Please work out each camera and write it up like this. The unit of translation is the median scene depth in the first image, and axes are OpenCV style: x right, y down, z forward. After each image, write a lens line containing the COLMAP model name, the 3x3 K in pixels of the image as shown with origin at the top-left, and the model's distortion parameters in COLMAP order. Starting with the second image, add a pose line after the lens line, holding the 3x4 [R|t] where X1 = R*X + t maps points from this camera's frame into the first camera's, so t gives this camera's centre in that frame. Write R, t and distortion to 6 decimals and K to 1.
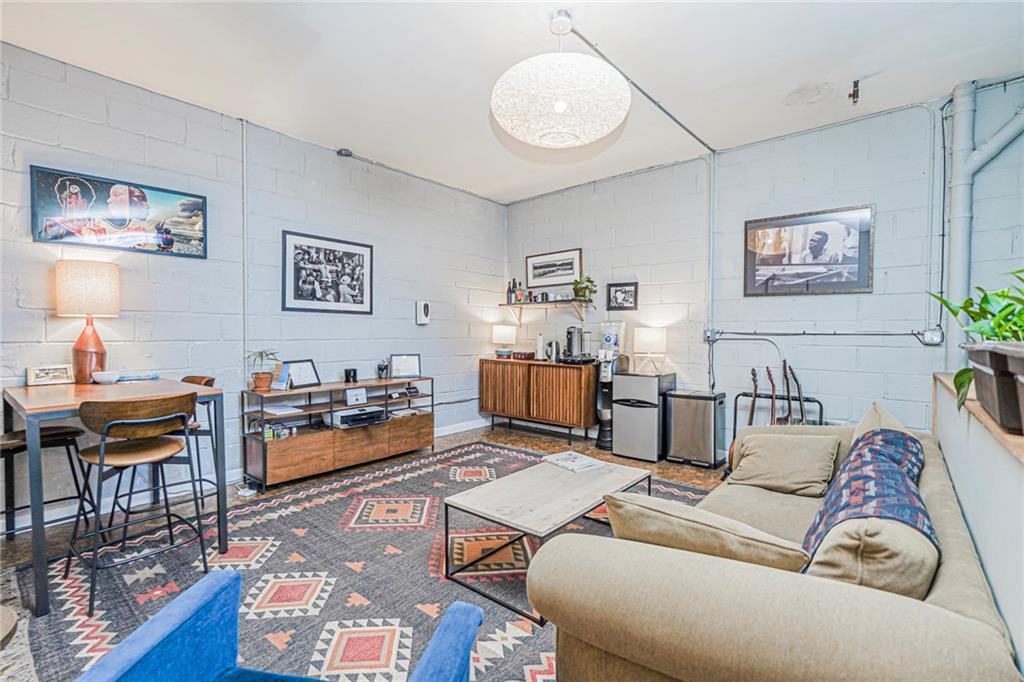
lens RADIAL K [[462.6, 0, 513.0], [0, 462.6, 346.2], [0, 0, 1]] dist [-0.000756, 0.000148]
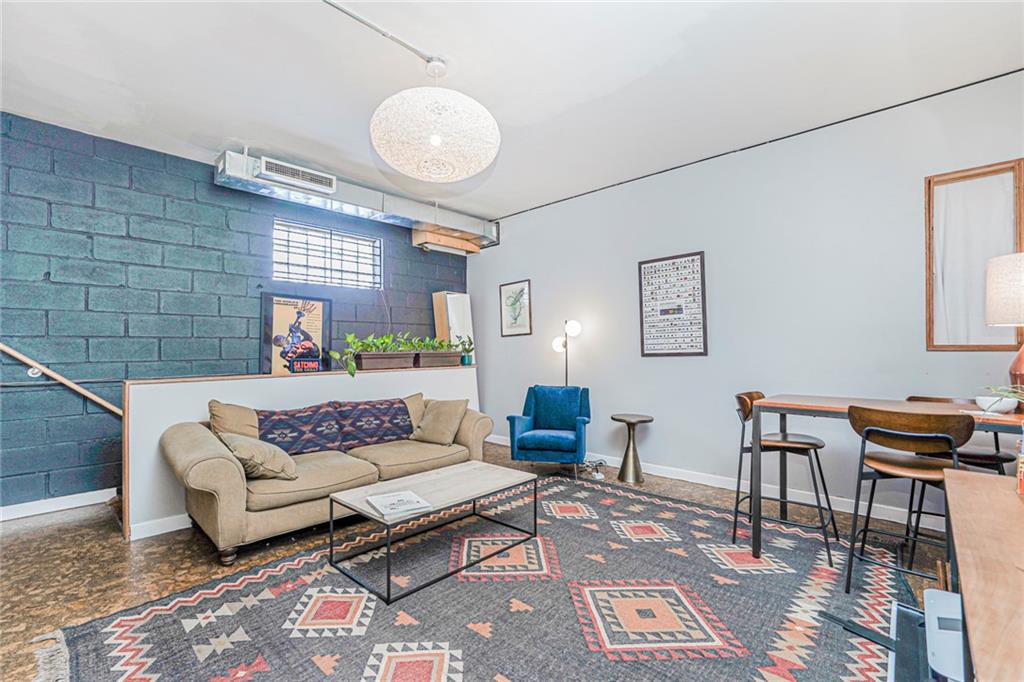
lens RADIAL K [[462.6, 0, 513.0], [0, 462.6, 346.2], [0, 0, 1]] dist [-0.000756, 0.000148]
pose [[-0.998888, 0.003218, 0.047028, -0.128912], [0.004034, 0.999843, 0.017264, -0.049196], [-0.046965, 0.017434, -0.998744, 2.066755]]
